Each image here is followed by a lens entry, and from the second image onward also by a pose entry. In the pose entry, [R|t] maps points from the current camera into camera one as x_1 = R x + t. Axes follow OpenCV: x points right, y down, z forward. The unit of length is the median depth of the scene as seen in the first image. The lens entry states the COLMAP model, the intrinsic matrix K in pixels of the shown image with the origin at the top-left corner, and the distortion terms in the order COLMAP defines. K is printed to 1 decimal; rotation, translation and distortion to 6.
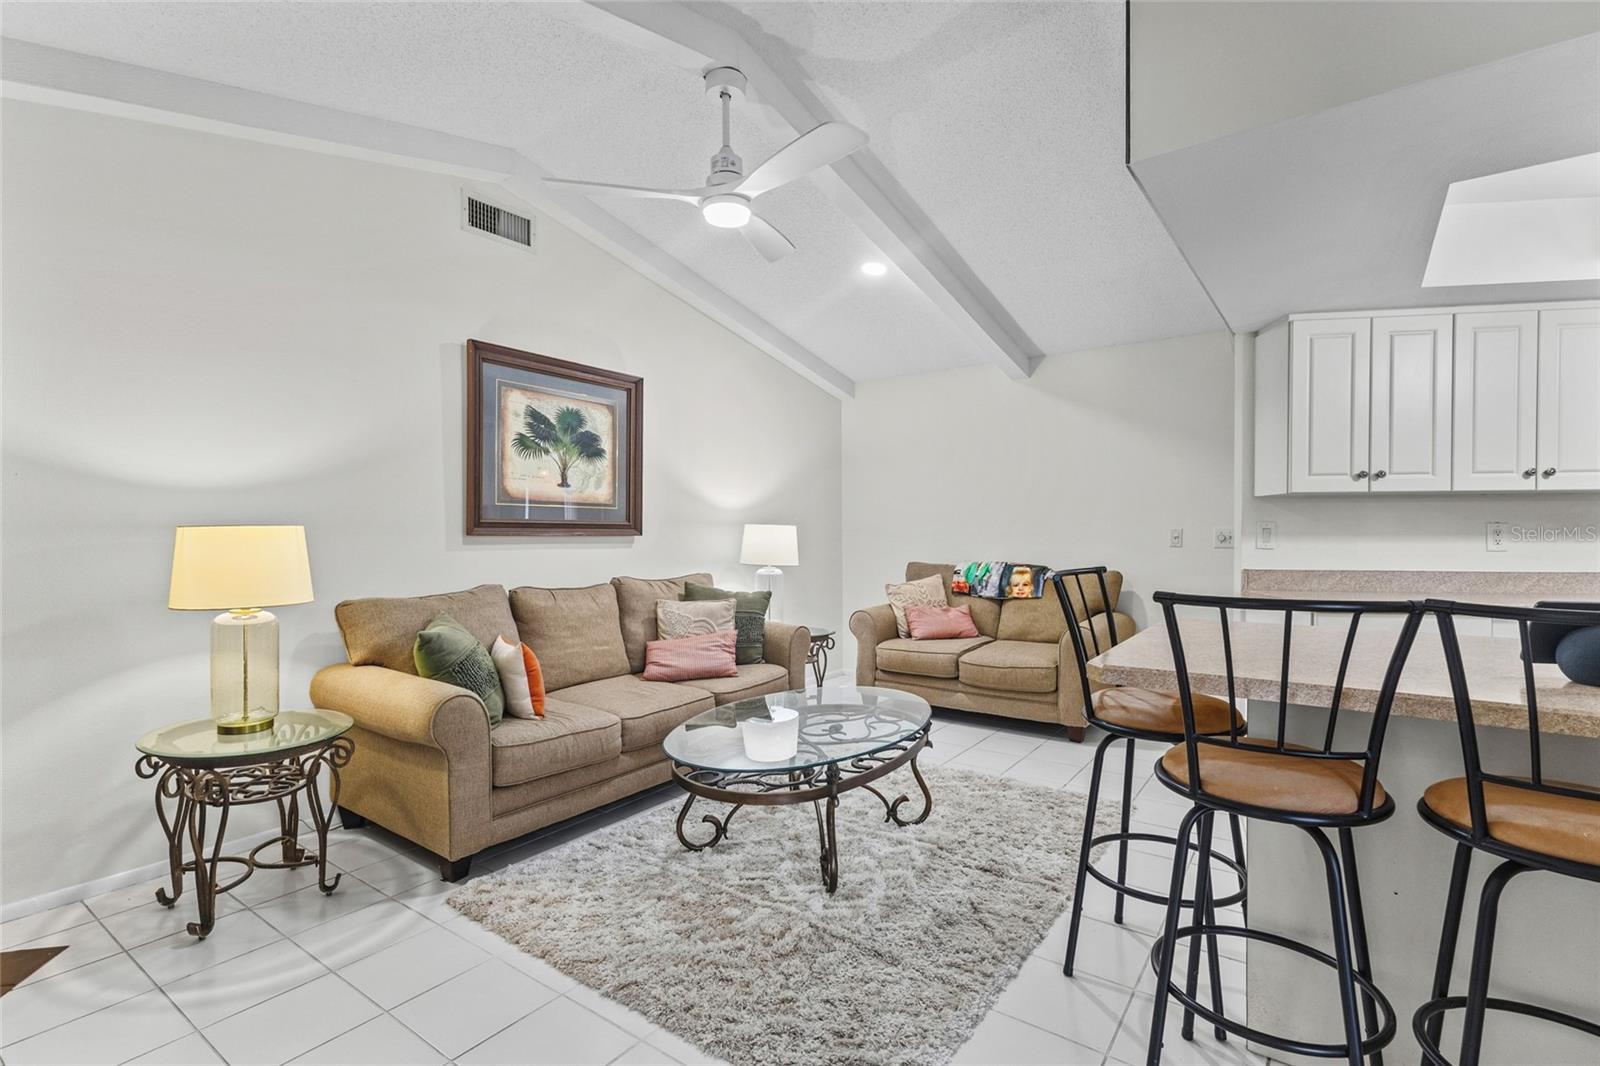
lens RADIAL K [[660.5, 0, 707.5], [0, 660.5, 519.5], [0, 0, 1]] dist [0.001262, 0.000228]
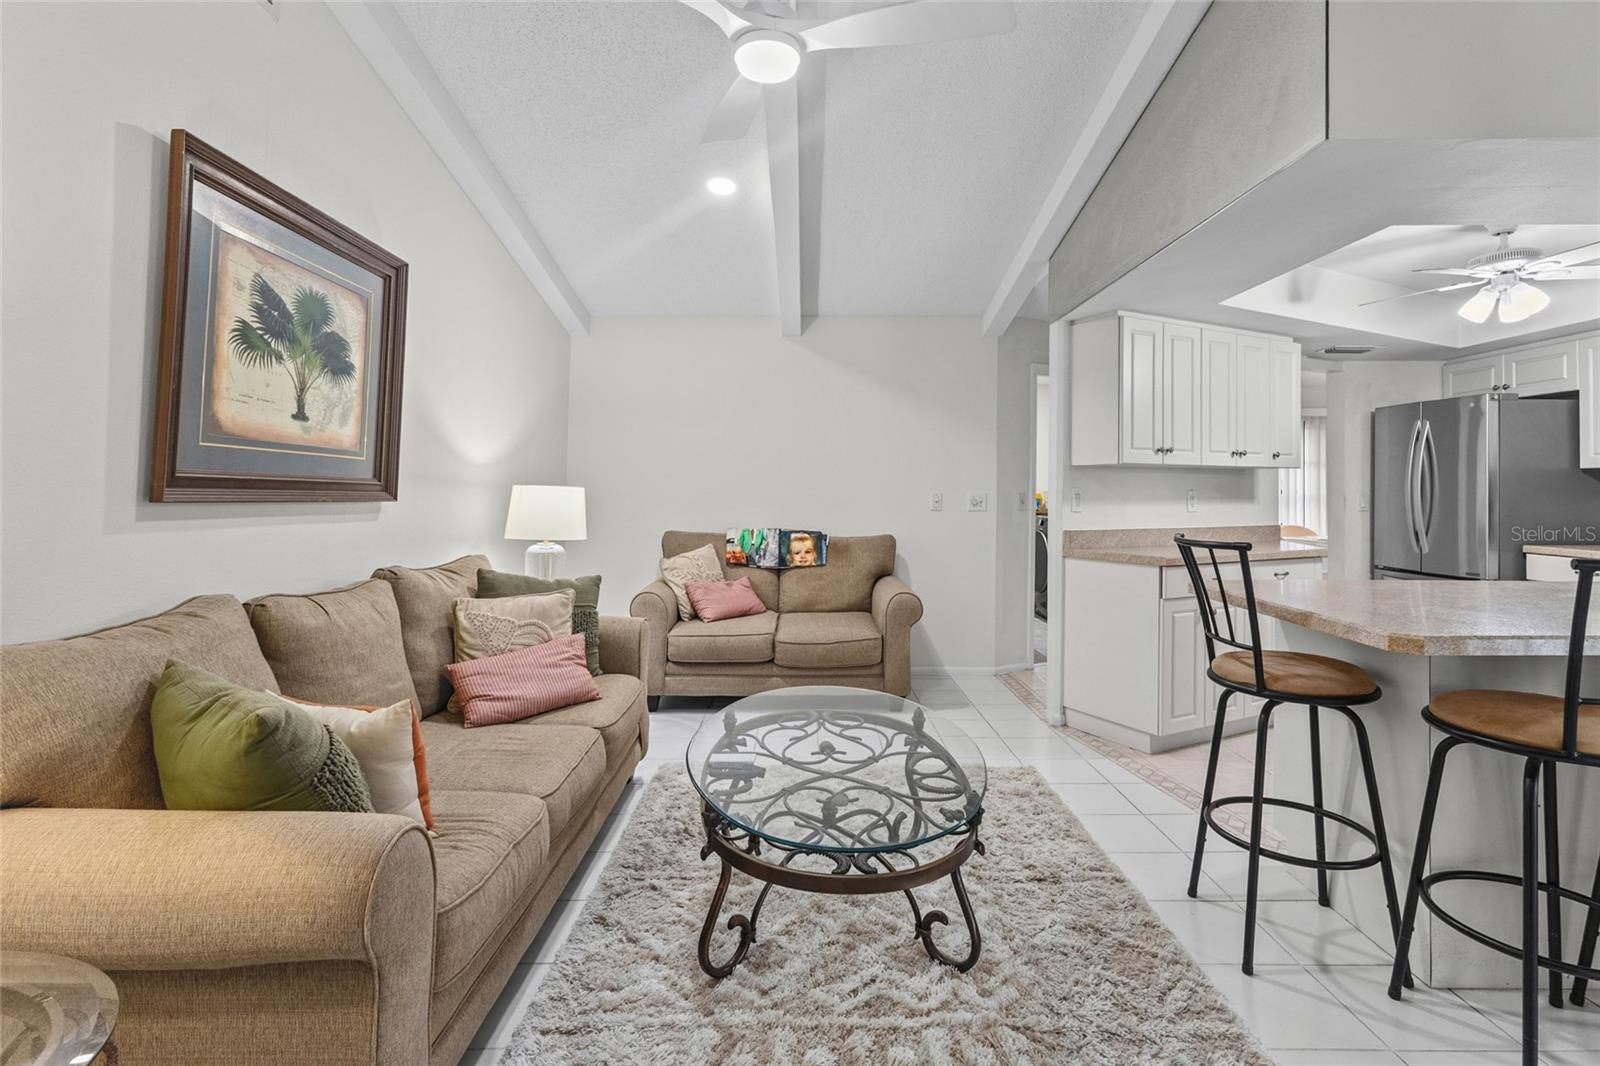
lens RADIAL K [[744.5, 0, 697.8], [0, 744.5, 452.4], [0, 0, 1]] dist [0.001344, 0.000508]
pose [[0.814825, 0.035723, 0.578605, -0.303879], [-0.013824, 0.999013, -0.042211, 0.003120], [-0.579542, 0.026396, 0.814515, 0.239834]]
